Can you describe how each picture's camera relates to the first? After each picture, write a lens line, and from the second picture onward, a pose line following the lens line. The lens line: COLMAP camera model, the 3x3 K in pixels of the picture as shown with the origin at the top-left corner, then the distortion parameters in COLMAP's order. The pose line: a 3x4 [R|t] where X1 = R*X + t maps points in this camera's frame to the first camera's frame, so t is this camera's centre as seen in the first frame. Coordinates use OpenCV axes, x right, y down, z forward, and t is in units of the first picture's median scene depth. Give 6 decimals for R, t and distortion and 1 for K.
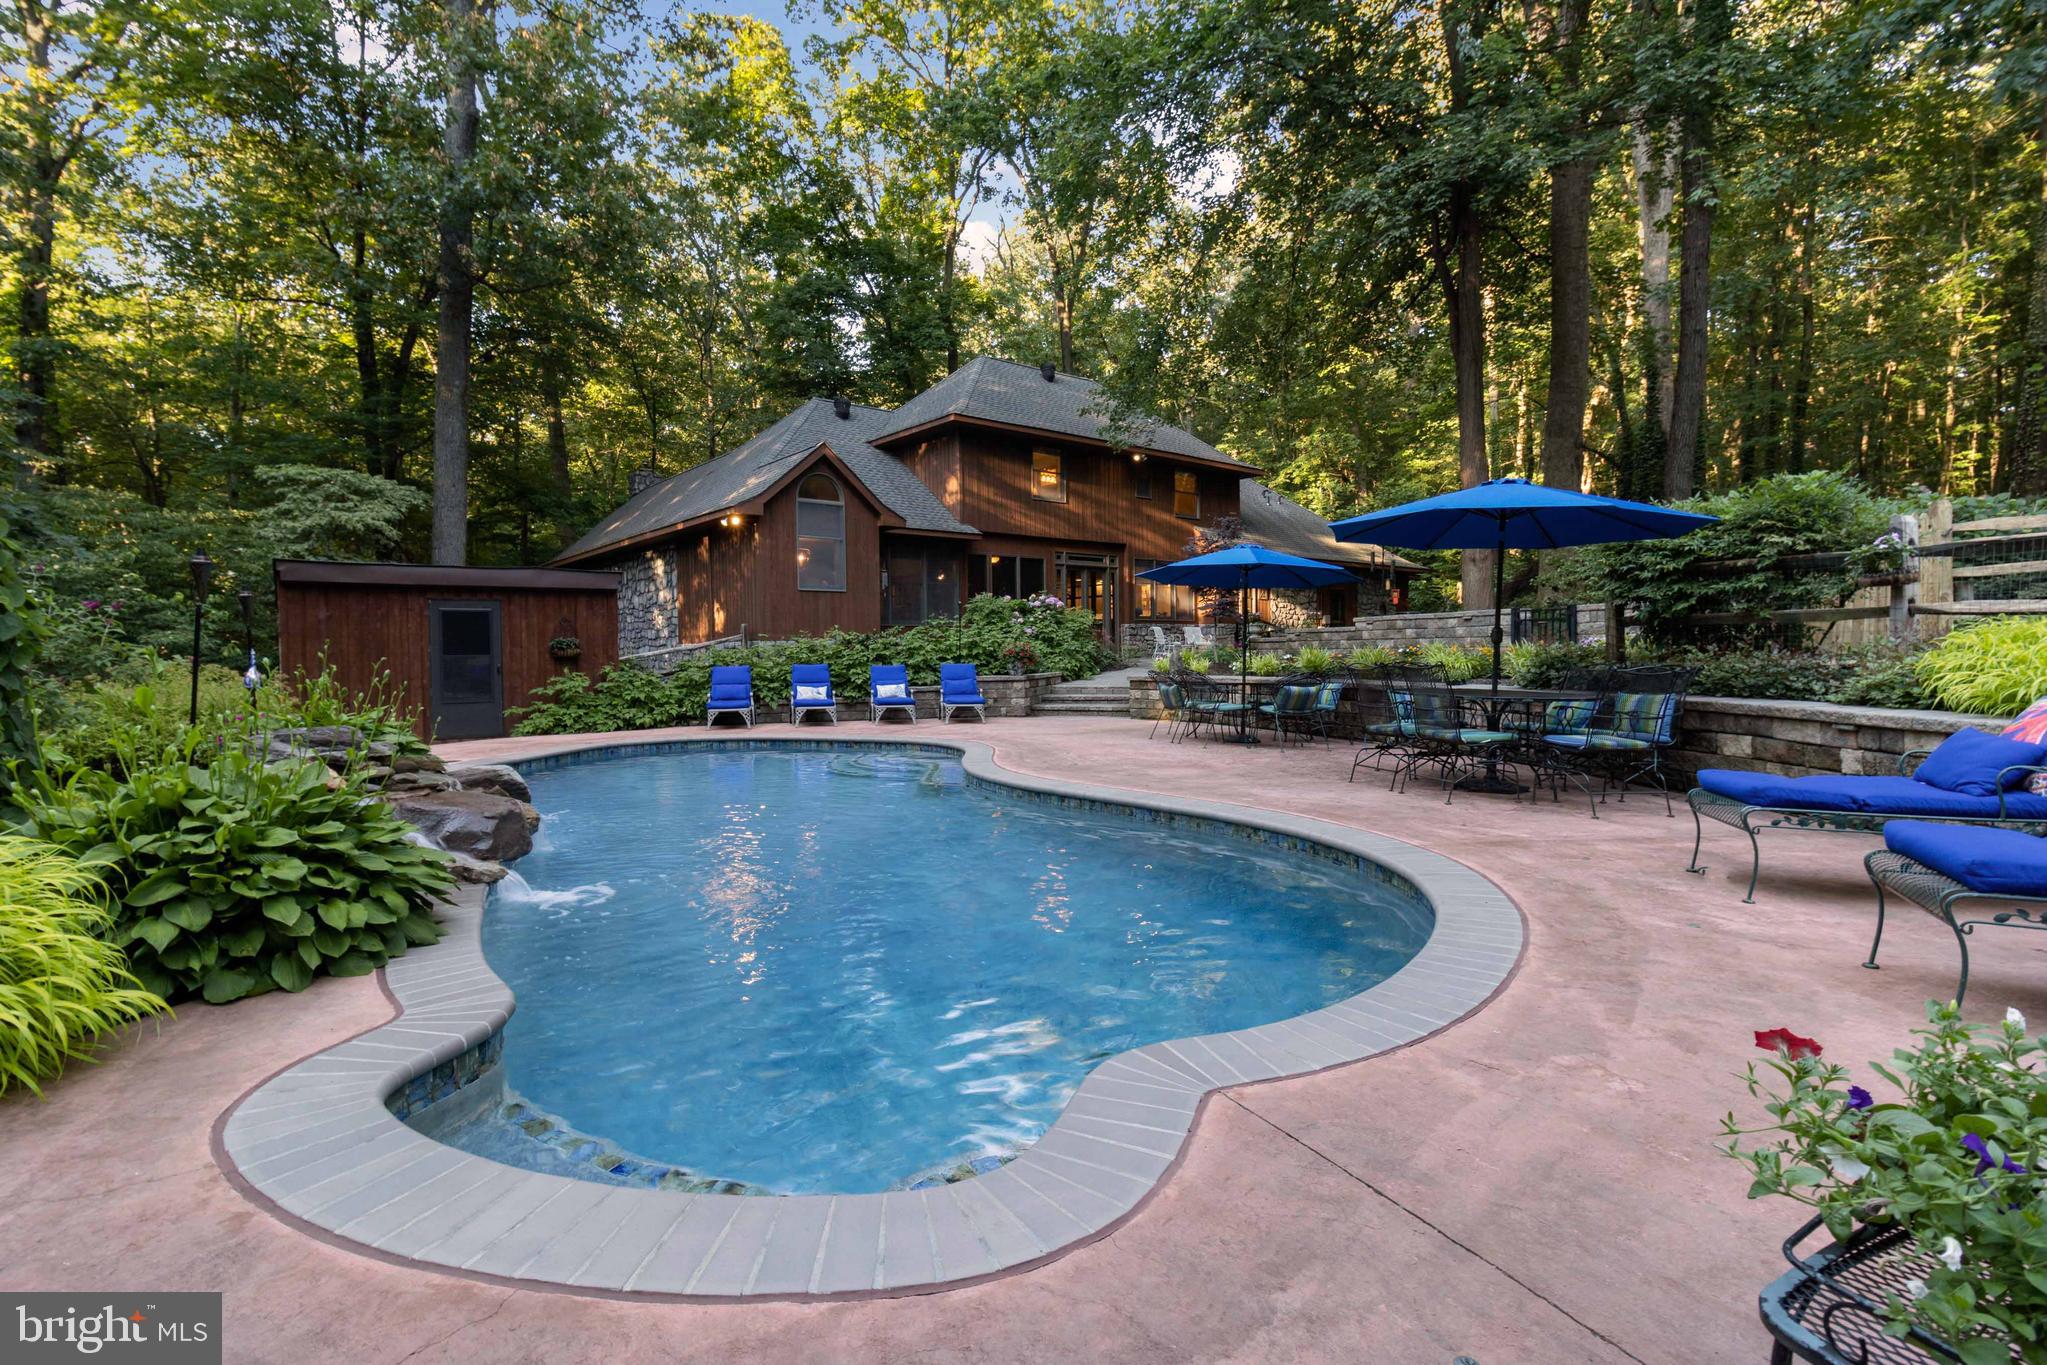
lens RADIAL K [[927.1, 0, 989.5], [0, 927.1, 672.4], [0, 0, 1]] dist [0.002648, 0.000017]
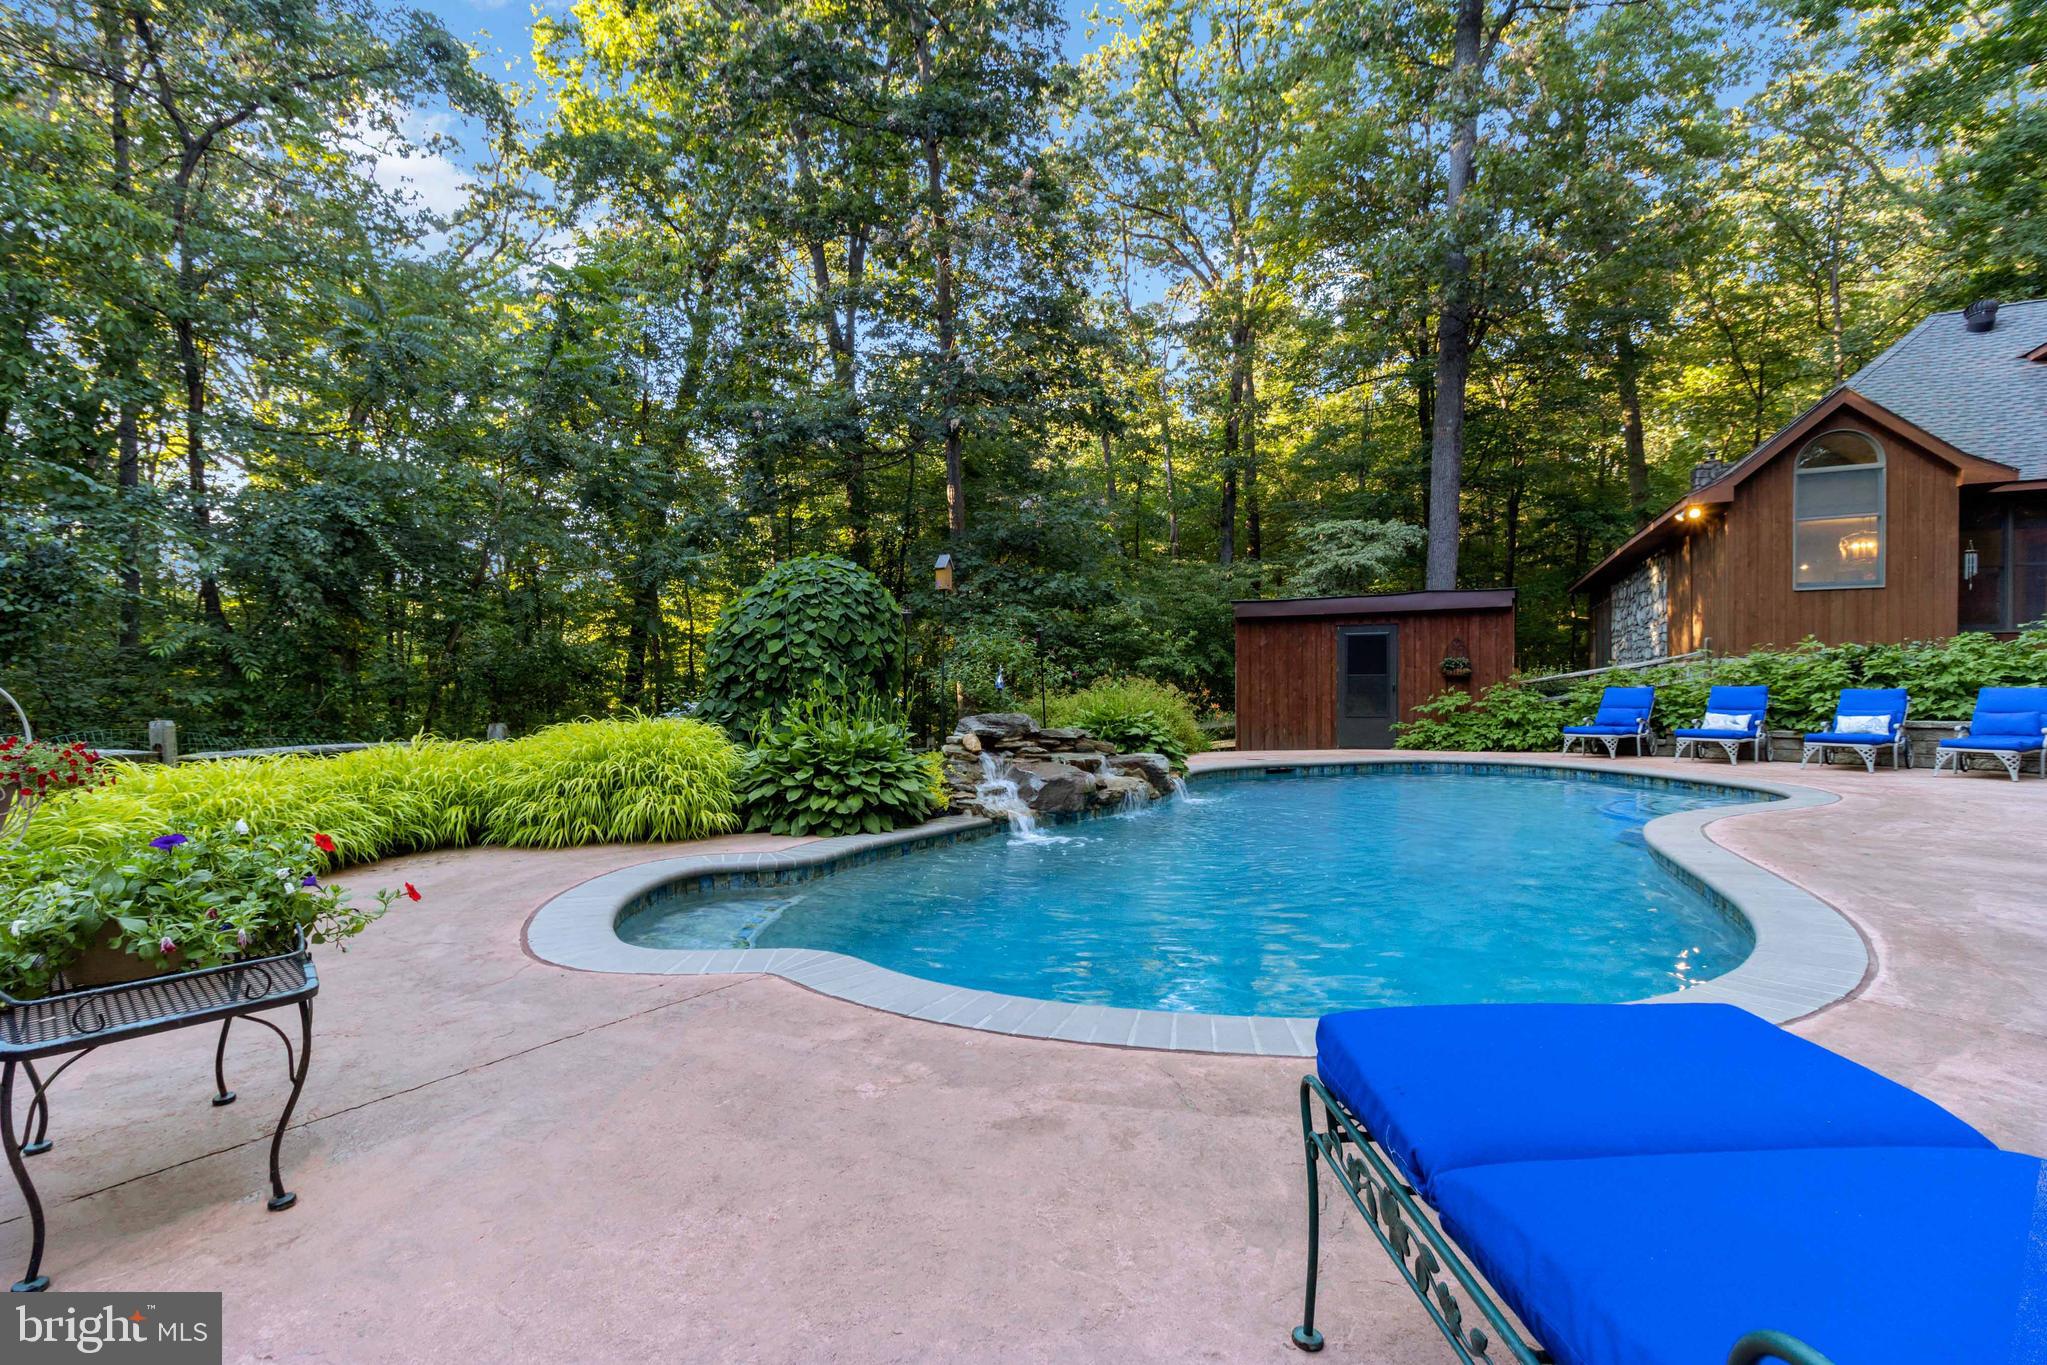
lens RADIAL K [[927.1, 0, 1018.2], [0, 927.1, 698.6], [0, 0, 1]] dist [0.002648, 0.000017]
pose [[0.472096, 0.020335, -0.881313, 0.178823], [-0.017857, 0.999749, 0.013502, 0.002020], [0.881366, 0.009363, 0.472341, 0.074202]]
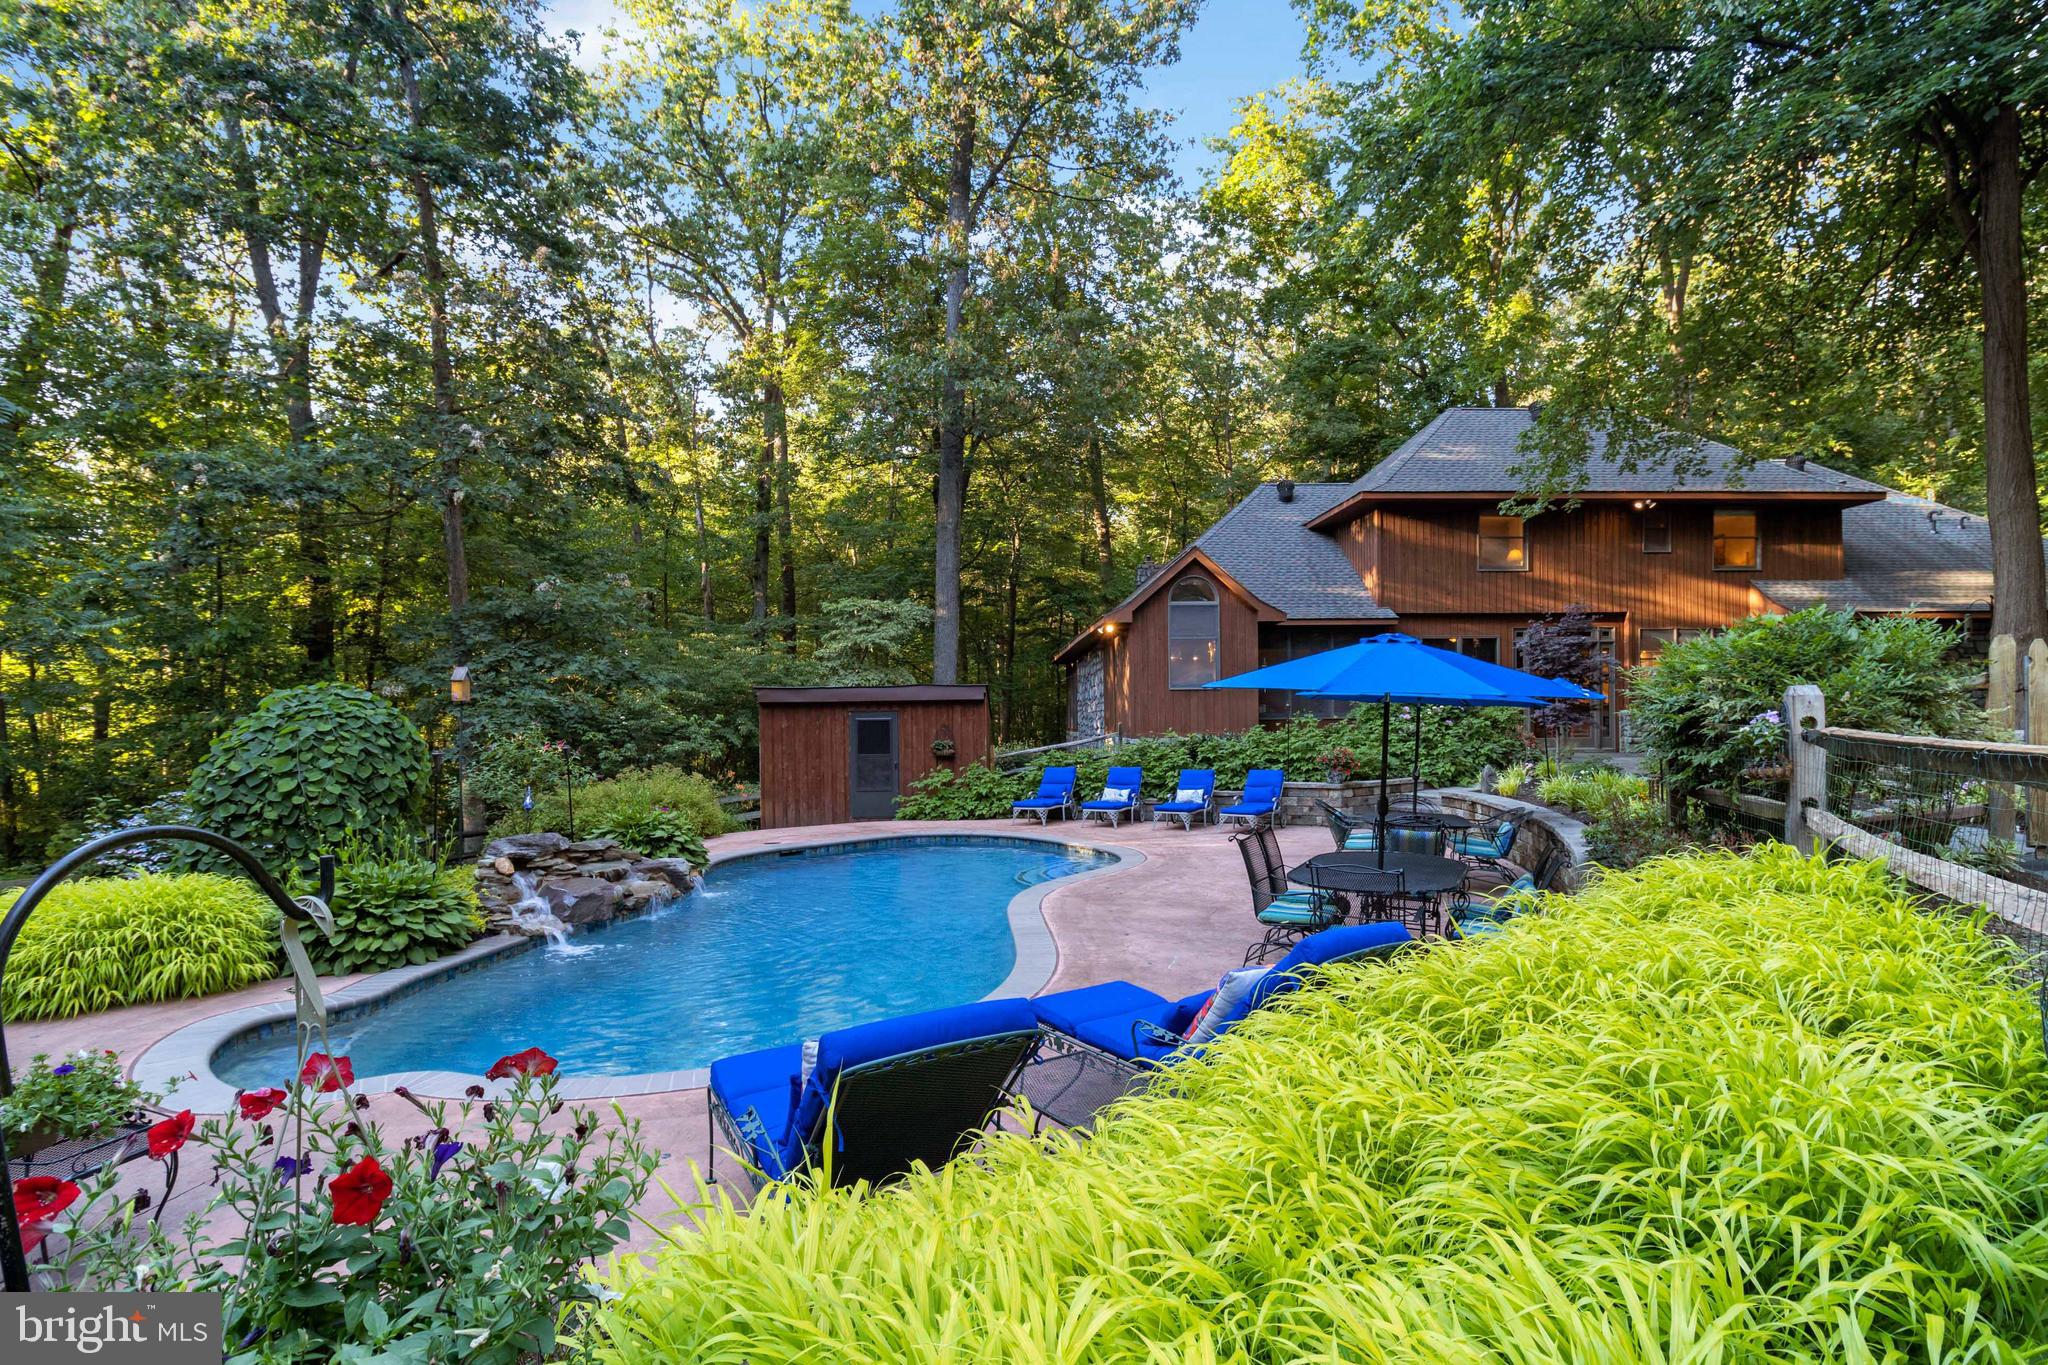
lens RADIAL K [[960.6, 0, 1016.4], [0, 960.6, 735.1], [0, 0, 1]] dist [-0.000868, -0.000240]
pose [[0.822959, 0.010130, -0.568010, 0.284296], [-0.010809, 0.999939, 0.002172, -0.039491], [0.567998, 0.004352, 0.823019, 0.004137]]
